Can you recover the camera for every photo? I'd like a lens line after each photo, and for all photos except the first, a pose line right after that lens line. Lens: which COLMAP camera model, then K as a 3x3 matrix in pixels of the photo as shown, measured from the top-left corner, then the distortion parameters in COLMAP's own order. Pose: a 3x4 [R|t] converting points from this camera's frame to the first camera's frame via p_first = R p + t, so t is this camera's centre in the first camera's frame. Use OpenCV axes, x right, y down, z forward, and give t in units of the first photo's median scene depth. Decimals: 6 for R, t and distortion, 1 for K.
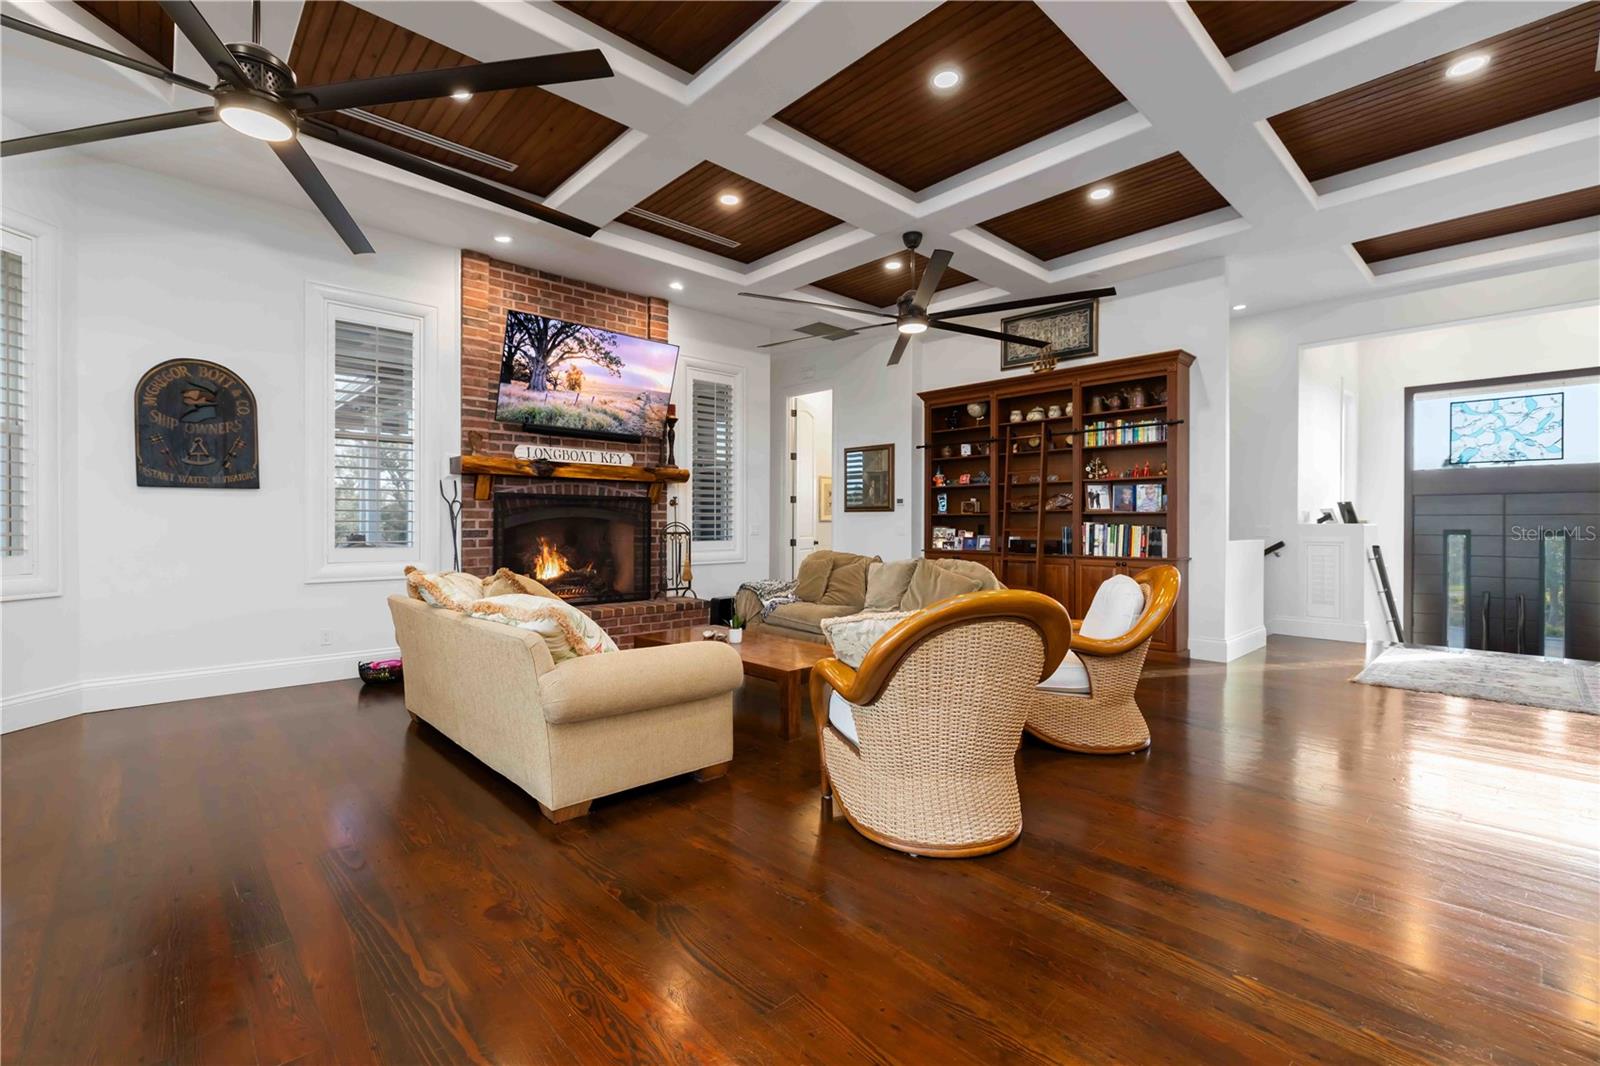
lens RADIAL K [[695.2, 0, 806.0], [0, 695.2, 522.8], [0, 0, 1]] dist [0.001352, -0.000090]
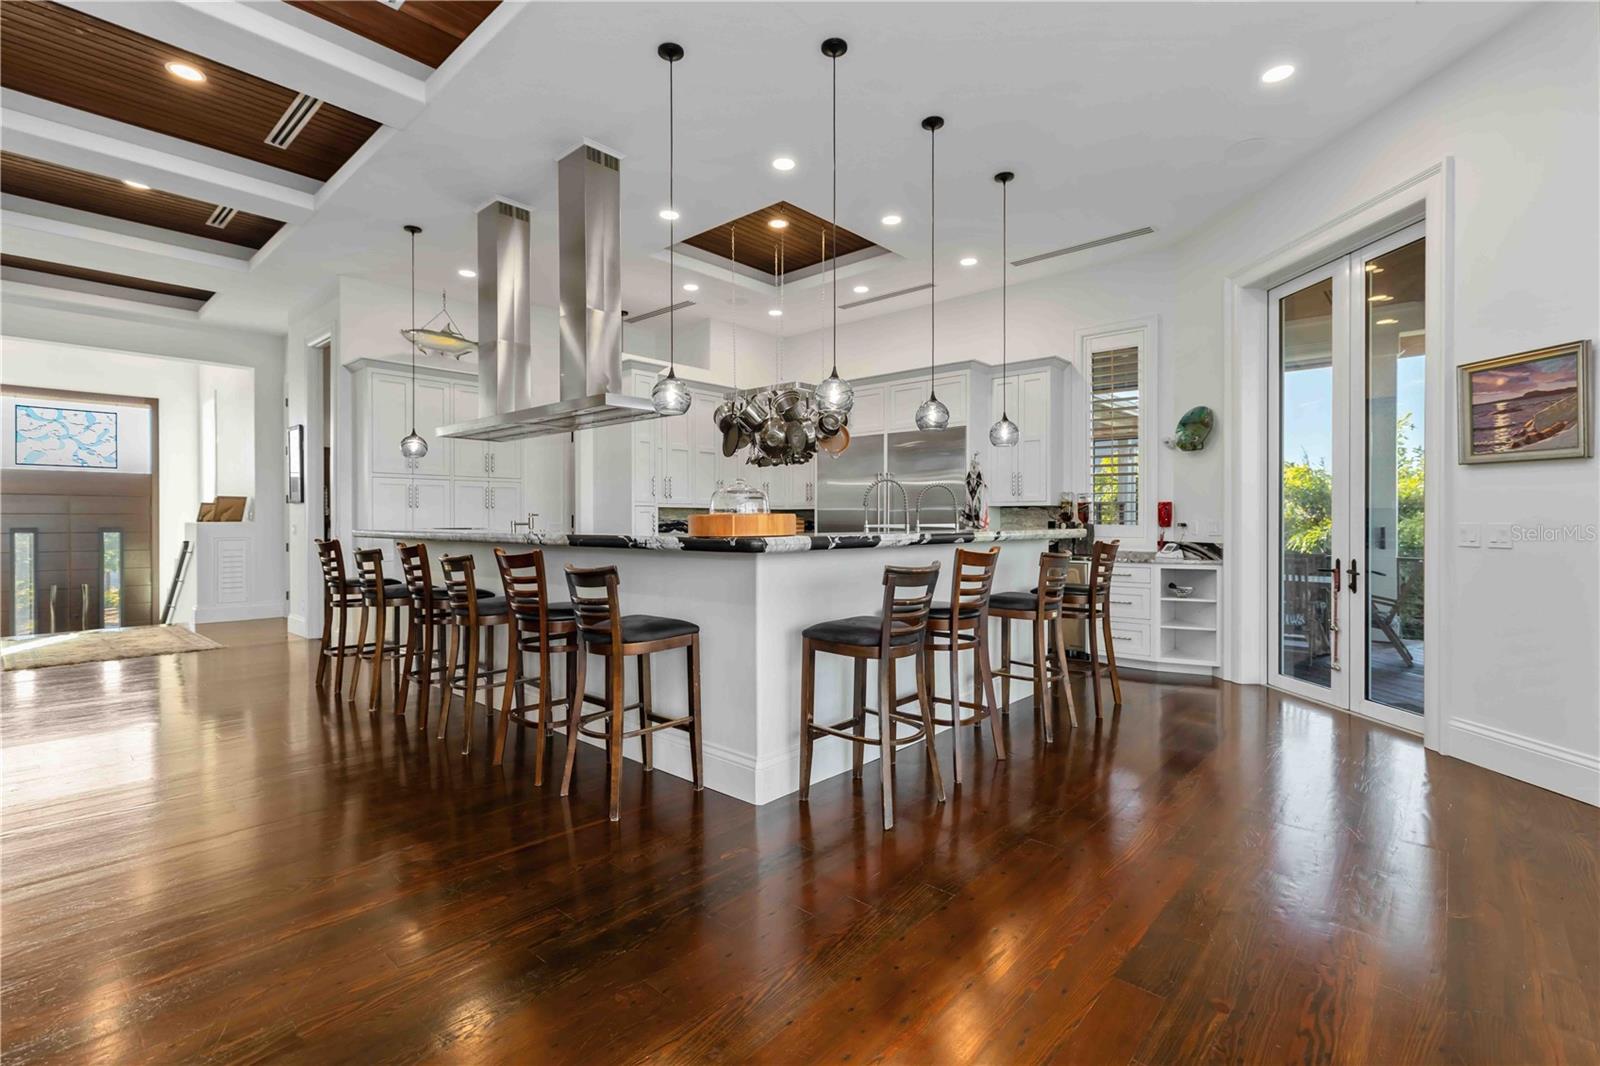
lens RADIAL K [[728.5, 0, 803.4], [0, 728.5, 523.5], [0, 0, 1]] dist [-0.000477, -0.000040]
pose [[-0.090096, -0.009351, 0.995889, -0.335439], [-0.003293, 0.999953, 0.009091, -0.008144], [-0.995928, -0.002460, -0.090122, -0.109354]]
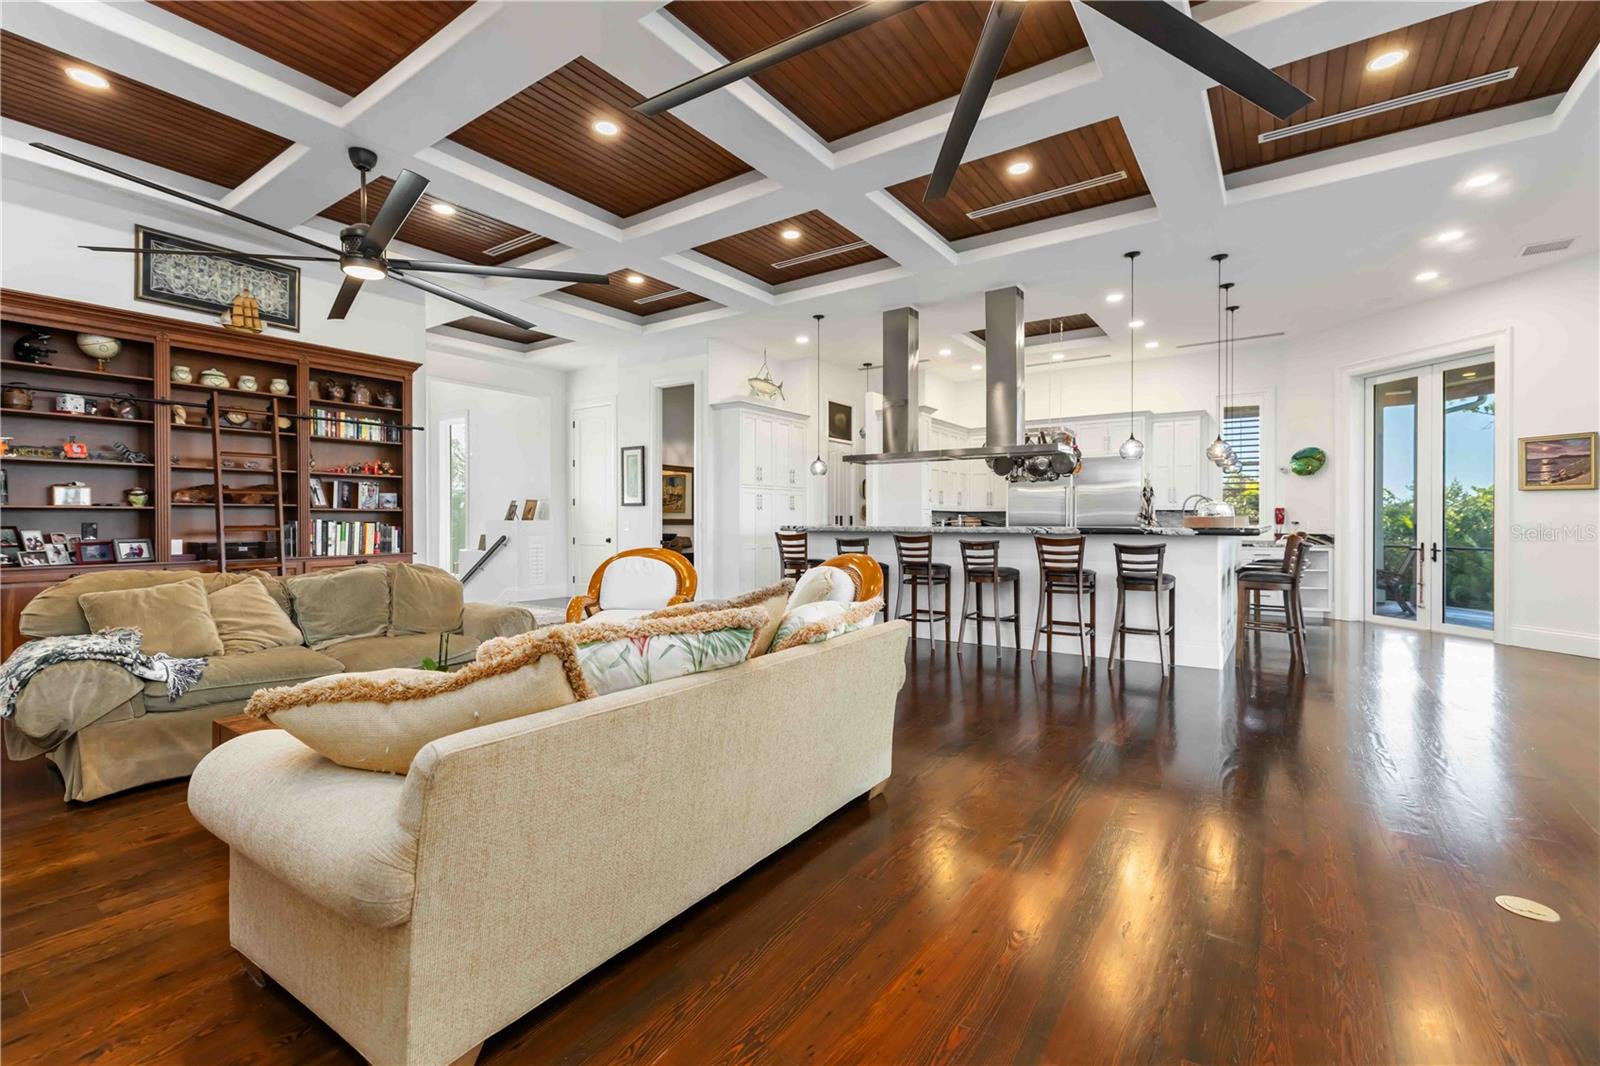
lens RADIAL K [[695.2, 0, 802.4], [0, 695.2, 522.9], [0, 0, 1]] dist [0.001352, -0.000090]
pose [[-0.211294, -0.010080, 0.977371, -0.584319], [-0.004917, 0.999945, 0.009249, -0.007248], [-0.977410, -0.002851, -0.211332, 0.549459]]
